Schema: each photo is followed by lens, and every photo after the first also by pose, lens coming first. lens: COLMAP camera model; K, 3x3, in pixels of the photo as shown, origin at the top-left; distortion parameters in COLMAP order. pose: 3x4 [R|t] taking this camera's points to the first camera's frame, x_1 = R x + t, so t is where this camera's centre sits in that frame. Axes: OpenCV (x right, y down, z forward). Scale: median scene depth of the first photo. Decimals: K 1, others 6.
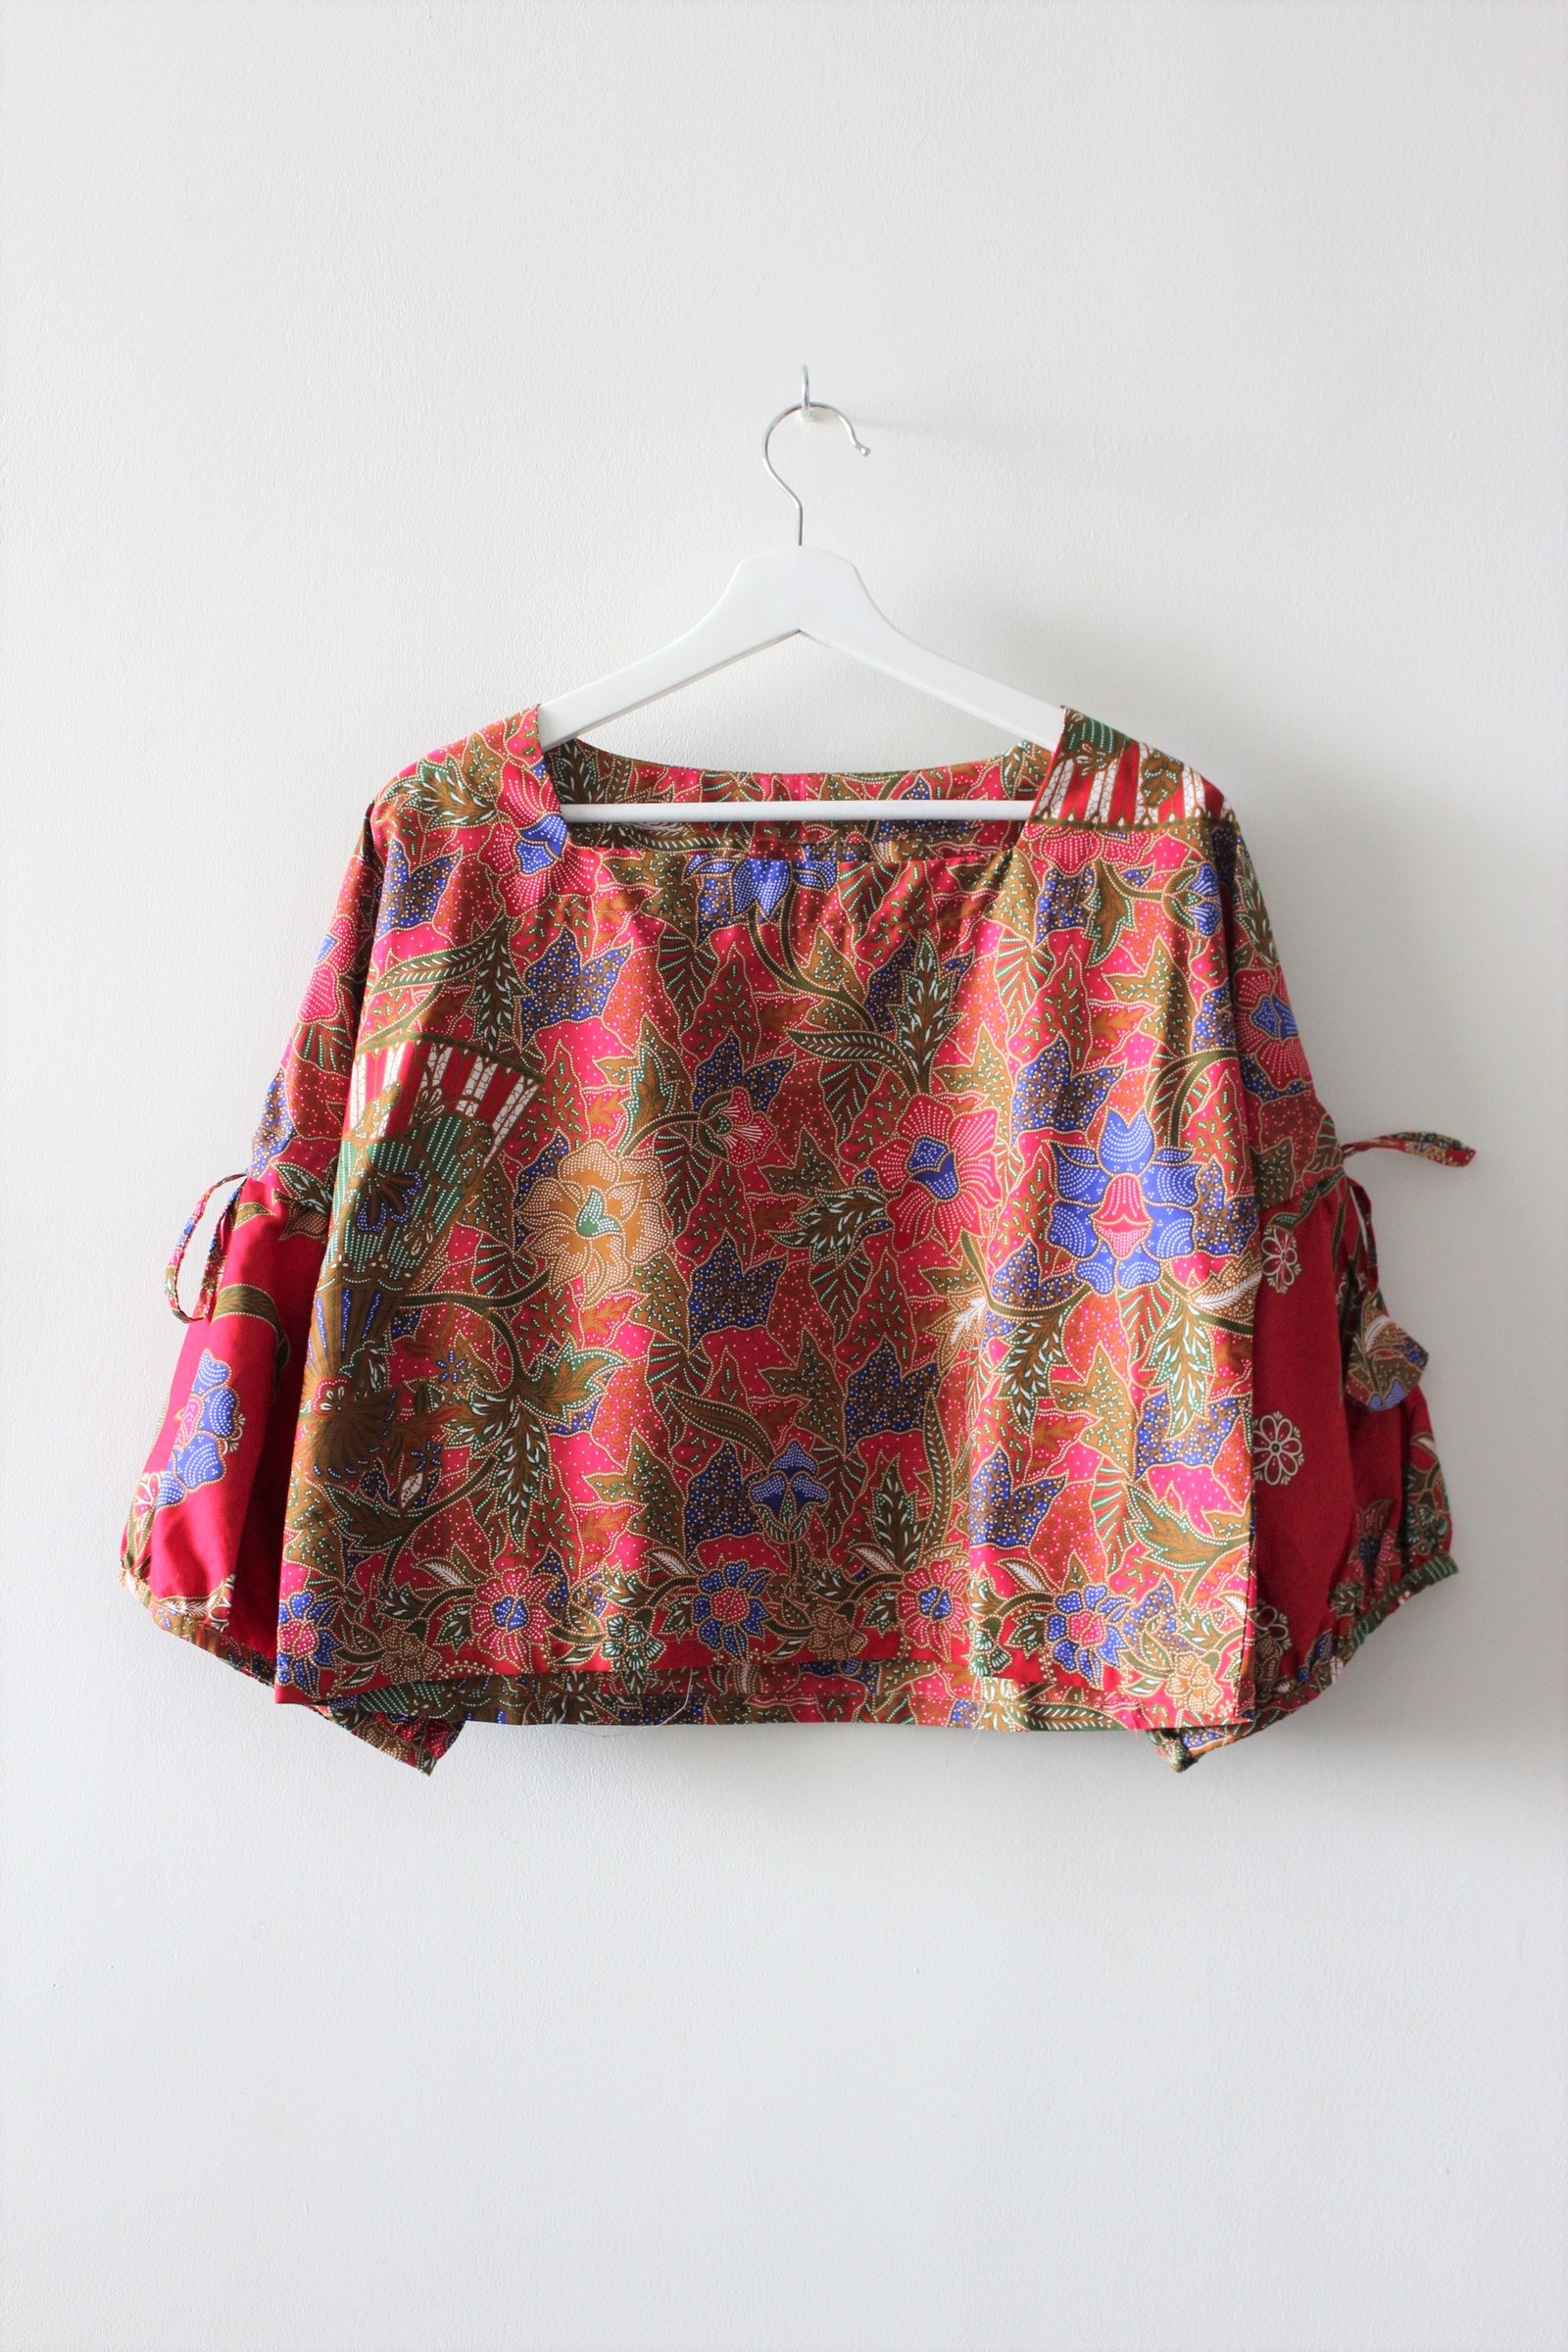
lens RADIAL K [[2779.1, 0, 778.7], [0, 2779.1, 1189.8], [0, 0, 1]] dist [-0.052728, 0.000000]
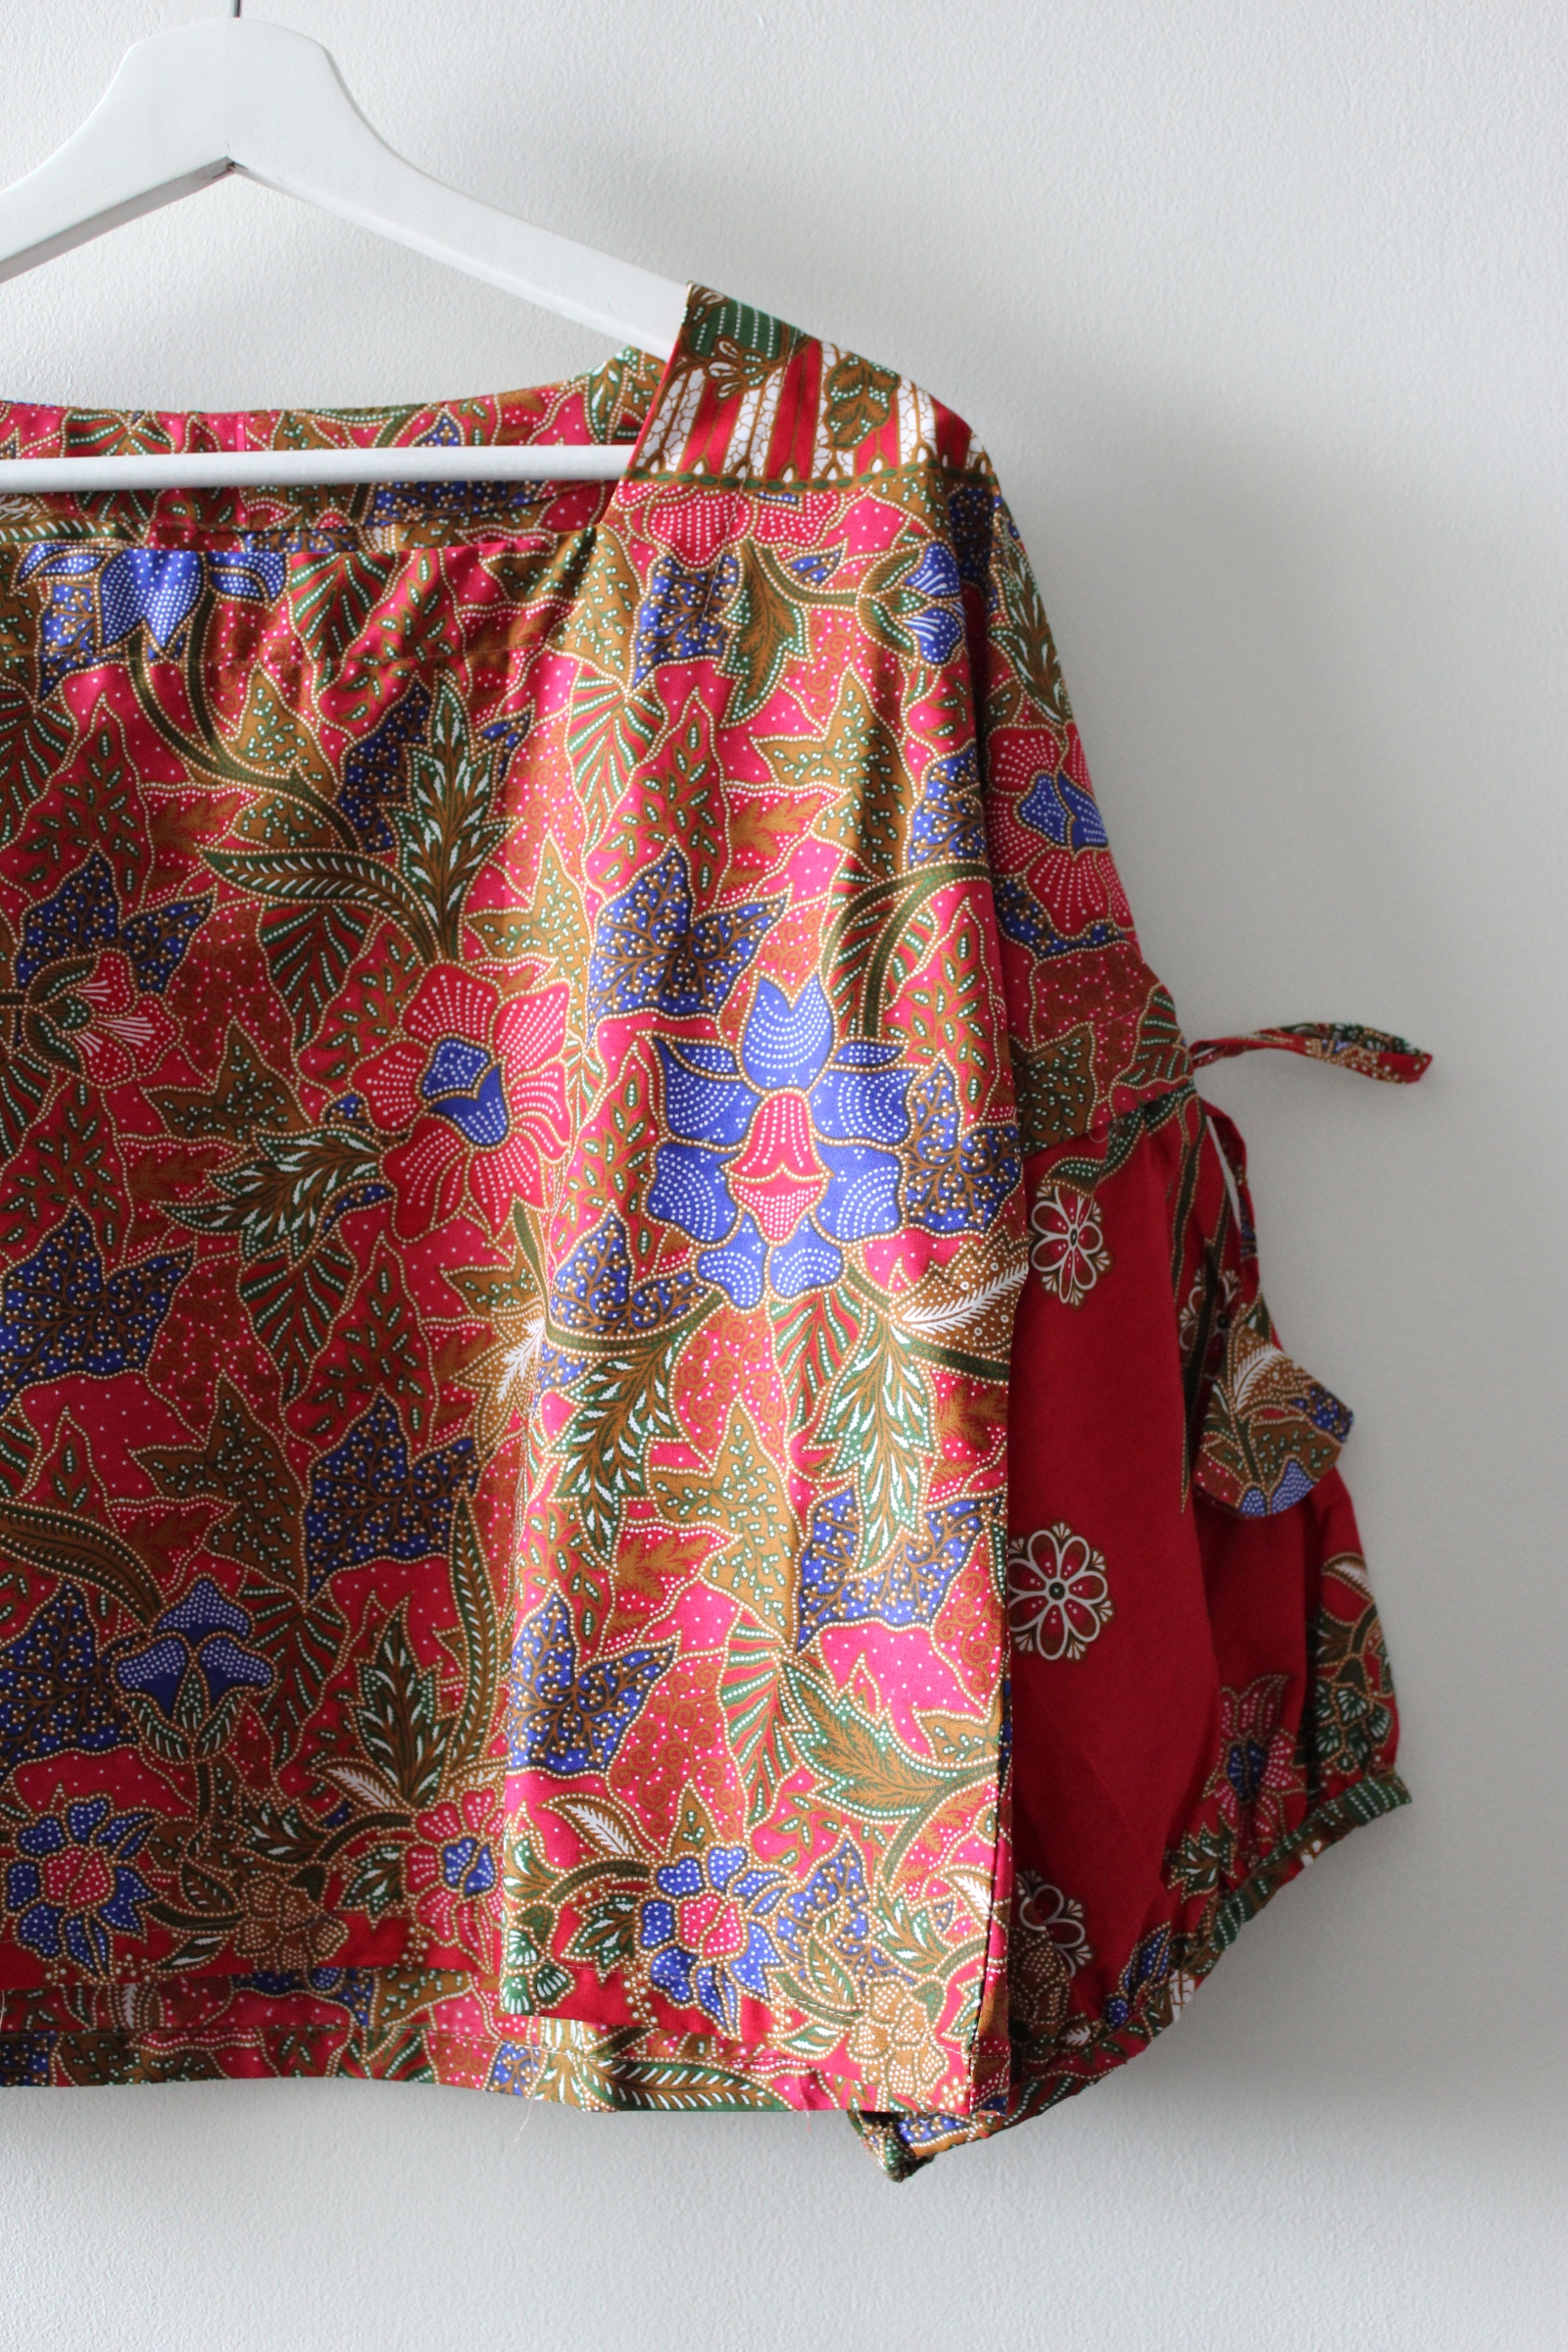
lens RADIAL K [[2779.1, 0, 772.5], [0, 2779.1, 1170.2], [0, 0, 1]] dist [-0.052728, 0.000000]
pose [[0.999797, -0.009703, -0.017664, 0.129406], [0.009194, 0.999547, -0.028656, 0.025342], [0.017934, 0.028488, 0.999433, 0.441008]]
